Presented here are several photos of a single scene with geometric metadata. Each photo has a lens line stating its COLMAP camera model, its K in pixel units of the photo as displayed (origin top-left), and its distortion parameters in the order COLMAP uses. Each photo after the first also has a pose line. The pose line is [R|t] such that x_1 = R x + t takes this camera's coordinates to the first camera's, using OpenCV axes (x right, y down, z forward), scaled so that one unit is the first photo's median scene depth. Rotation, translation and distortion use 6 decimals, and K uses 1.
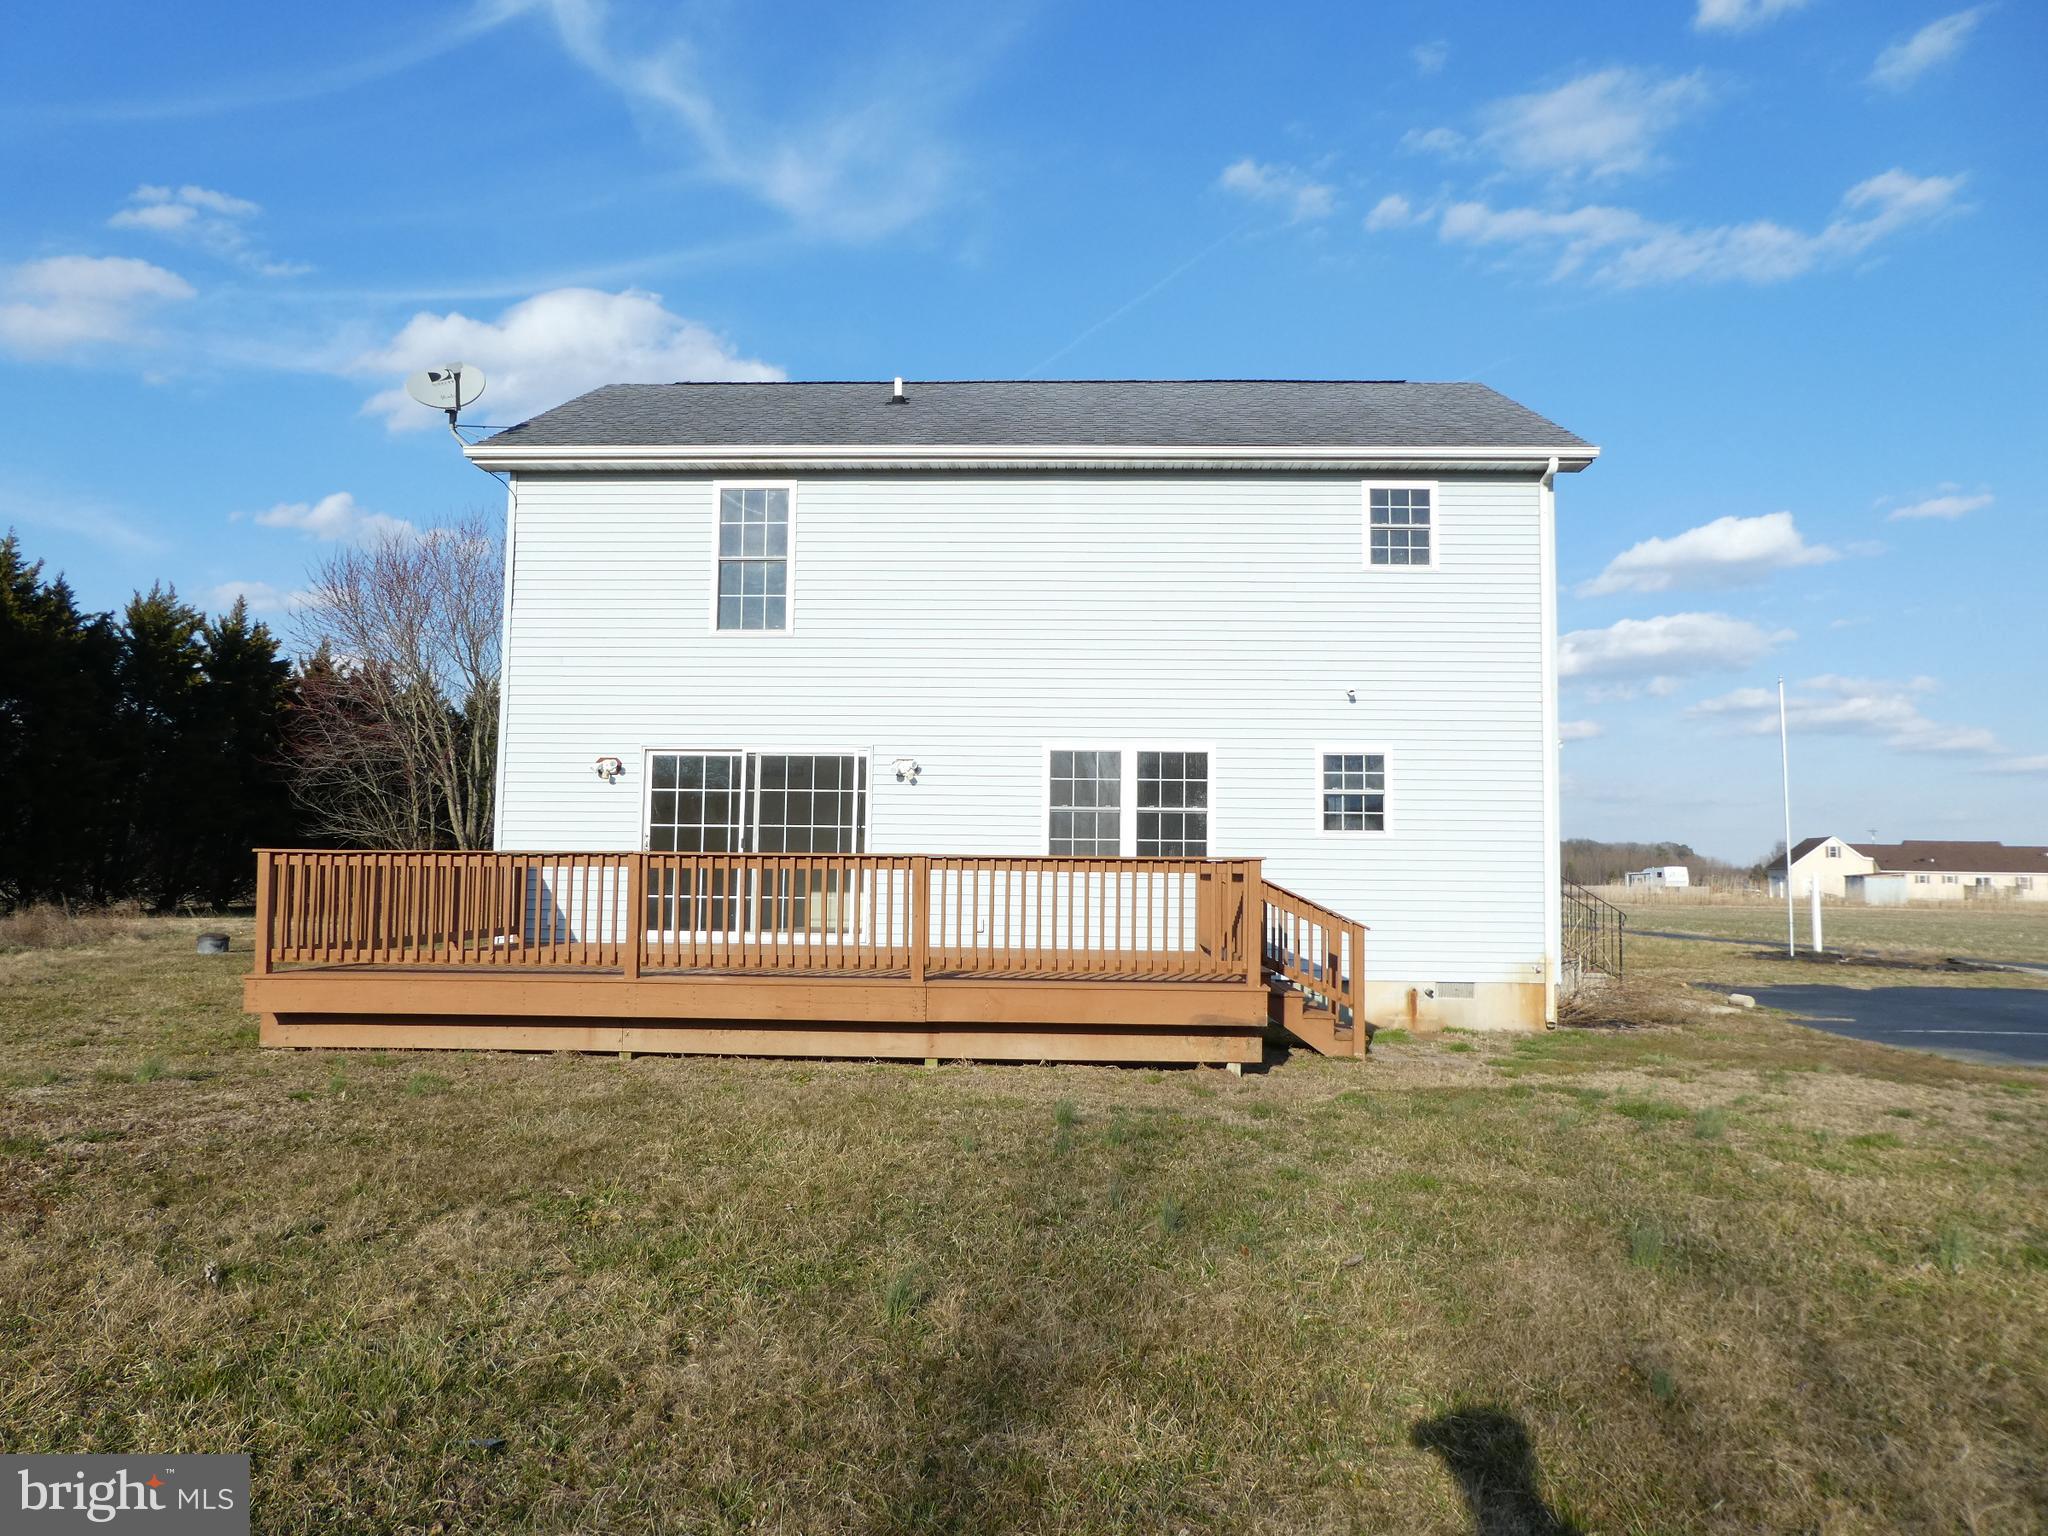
lens RADIAL K [[1467.7, 0, 1022.0], [0, 1467.7, 774.9], [0, 0, 1]] dist [-0.027714, 0.011963]
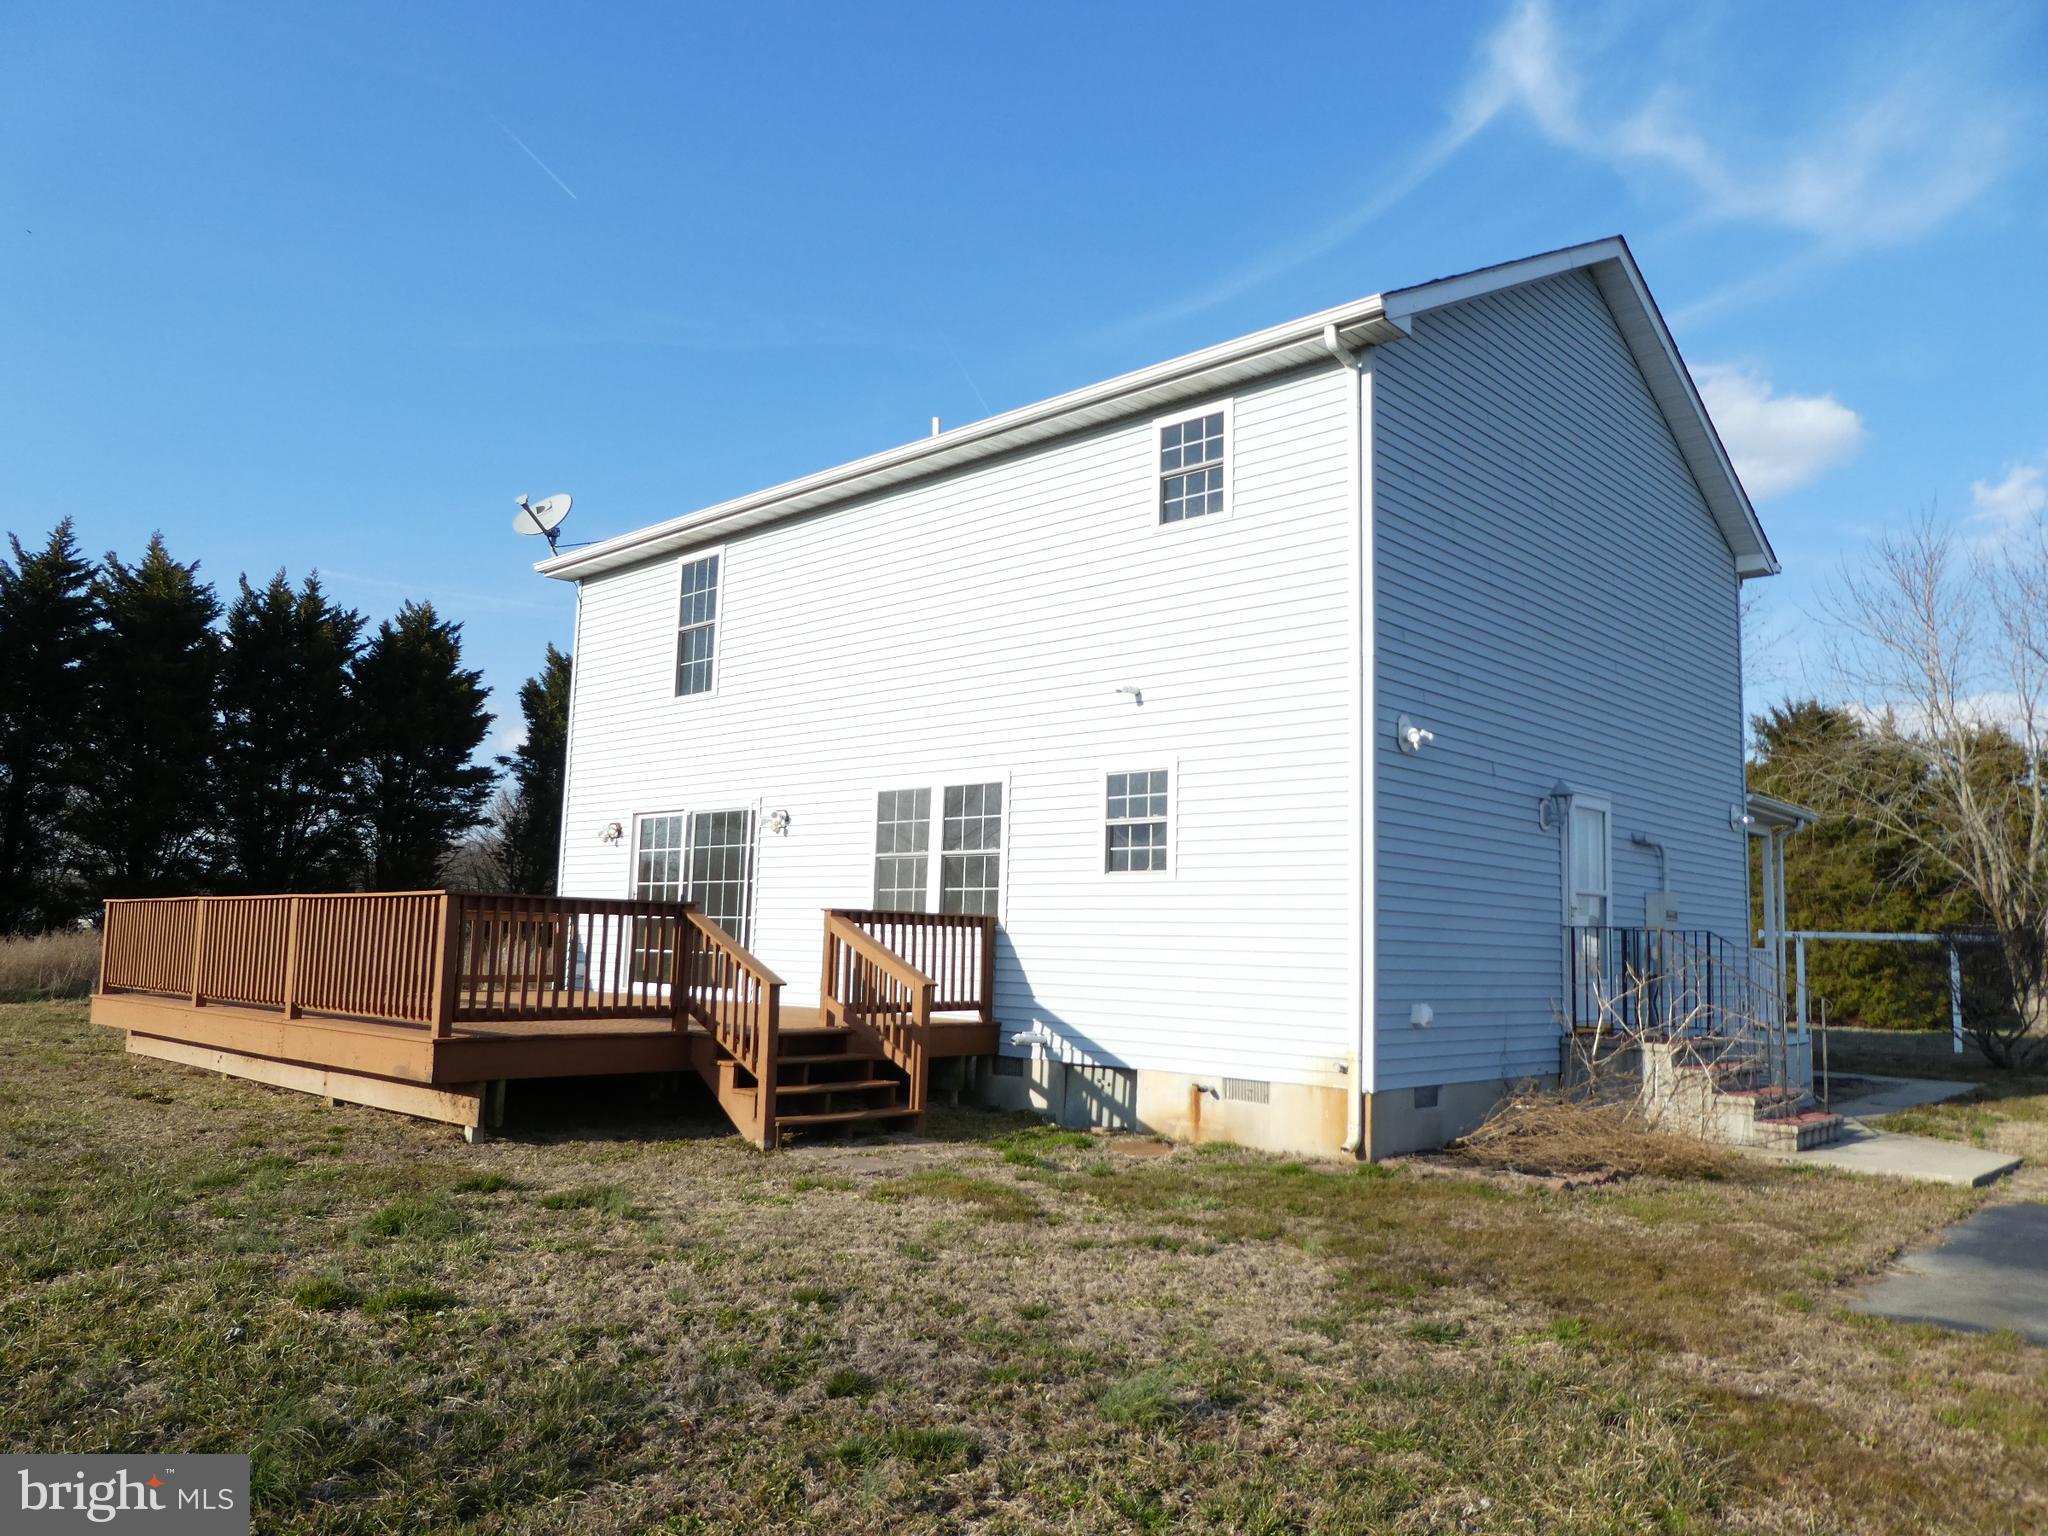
lens RADIAL K [[1467.7, 0, 1083.9], [0, 1467.7, 771.7], [0, 0, 1]] dist [-0.027714, 0.011963]
pose [[0.763239, -0.070526, -0.642256, 0.695951], [0.031911, 0.996926, -0.071551, 0.039798], [0.645328, 0.034115, 0.763143, 0.391568]]
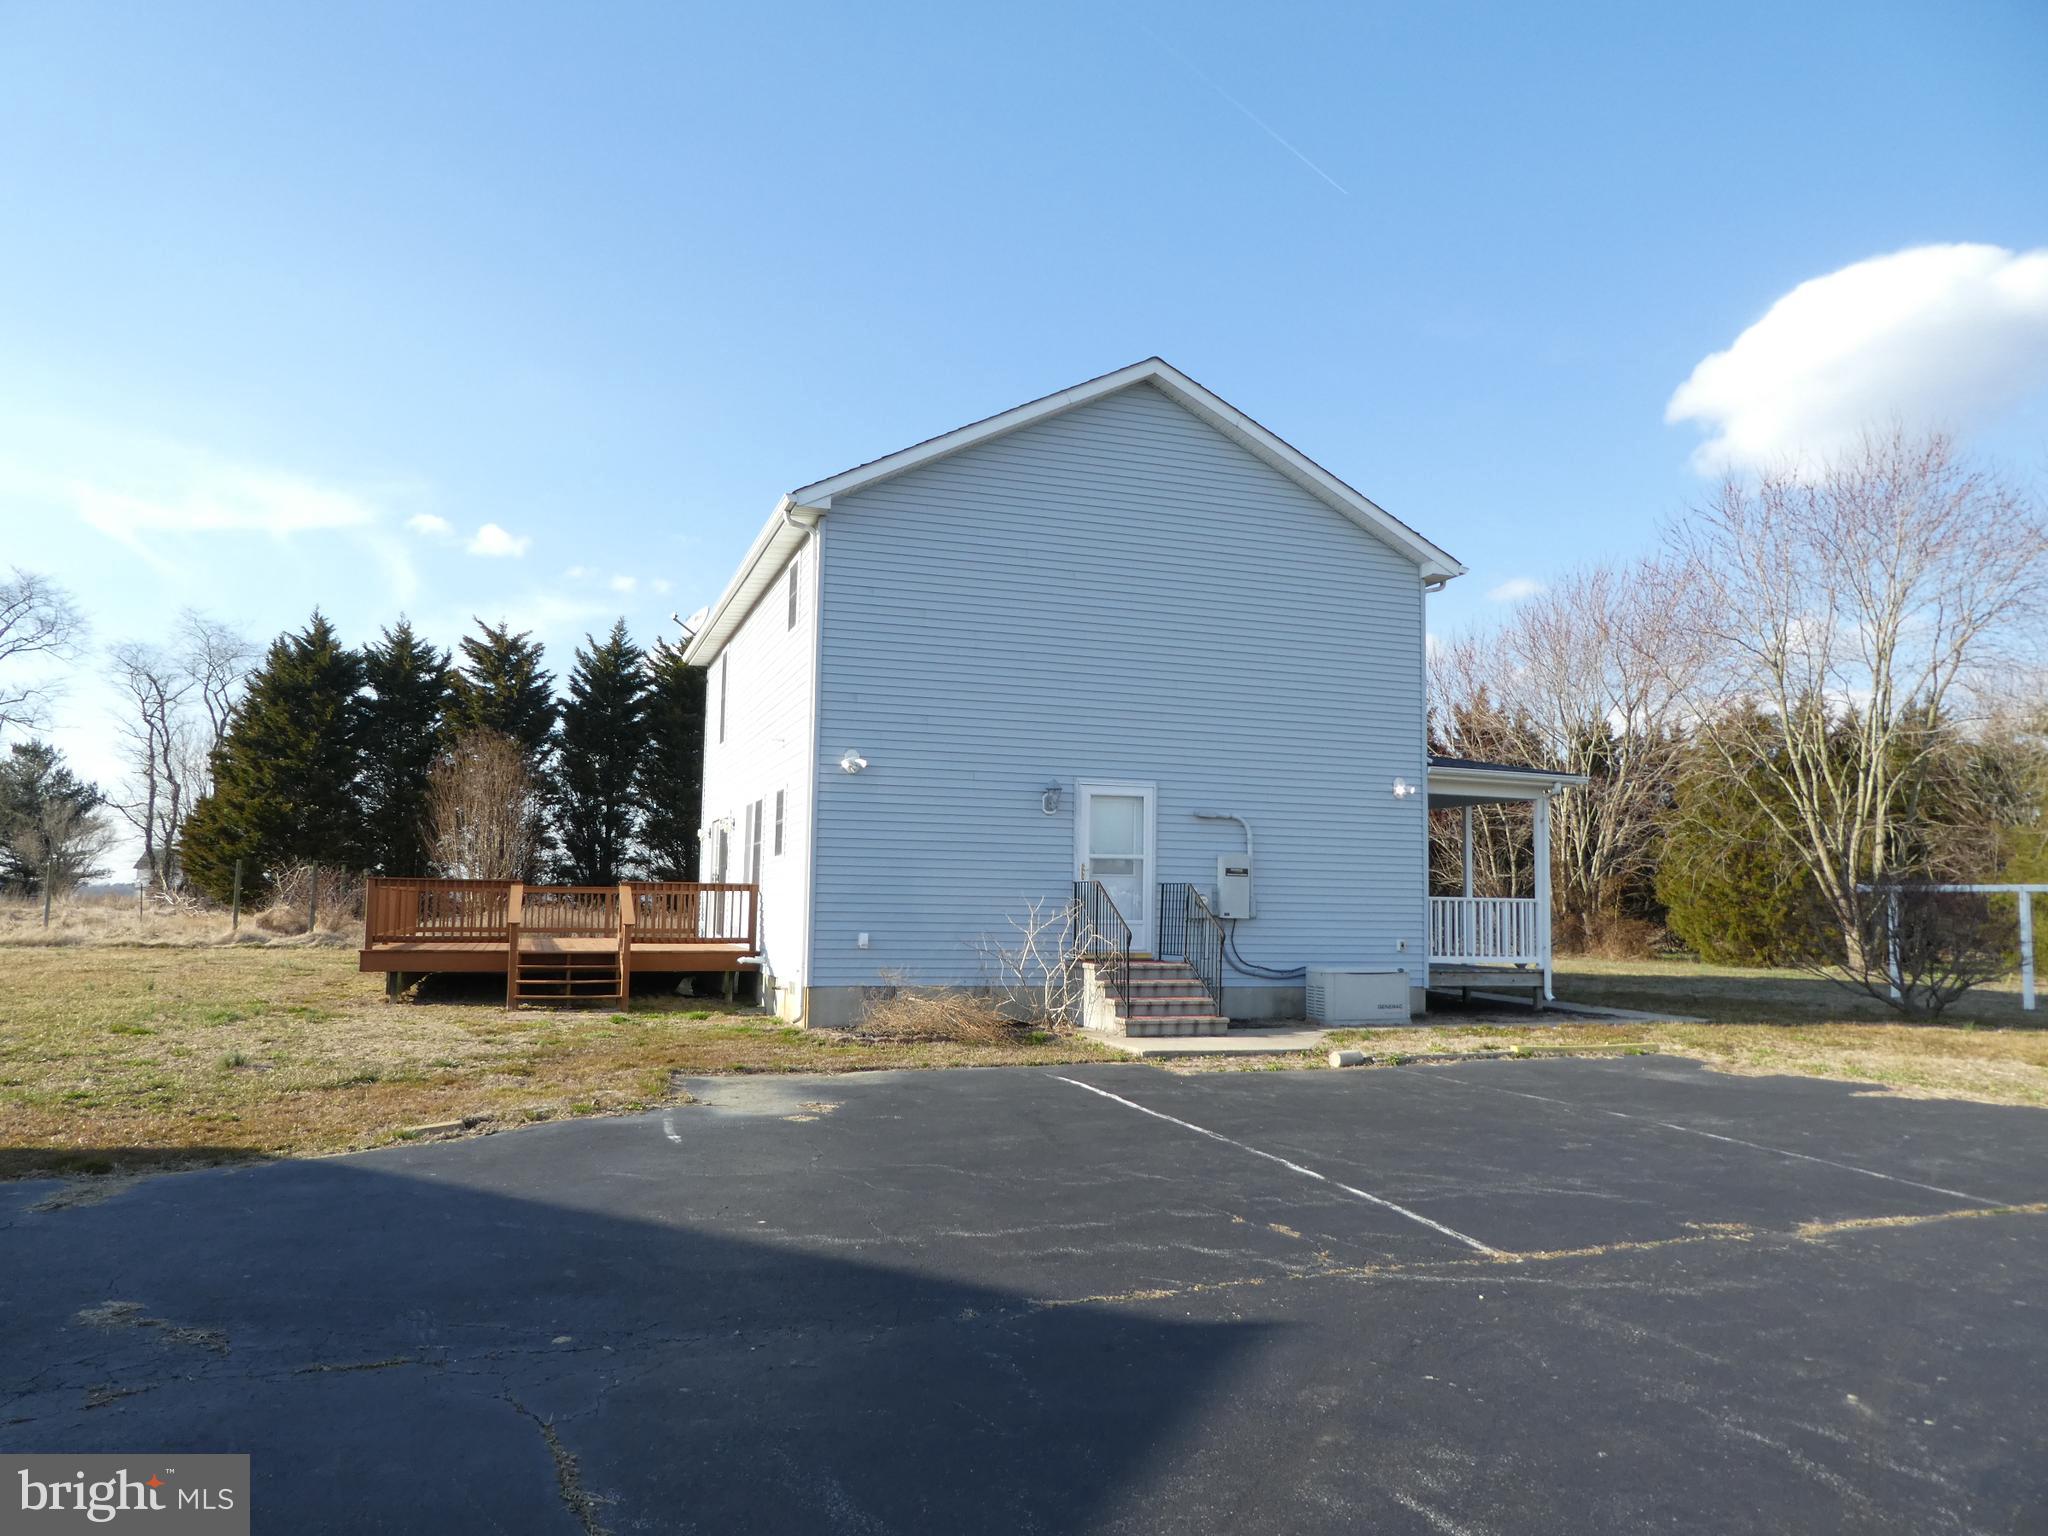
lens RADIAL K [[1467.7, 0, 1011.0], [0, 1467.7, 777.6], [0, 0, 1]] dist [-0.027714, 0.011963]
pose [[0.369926, -0.092088, -0.924486, 1.411470], [0.060974, 0.995337, -0.074747, 0.077264], [0.927058, -0.028718, 0.373816, 0.717135]]
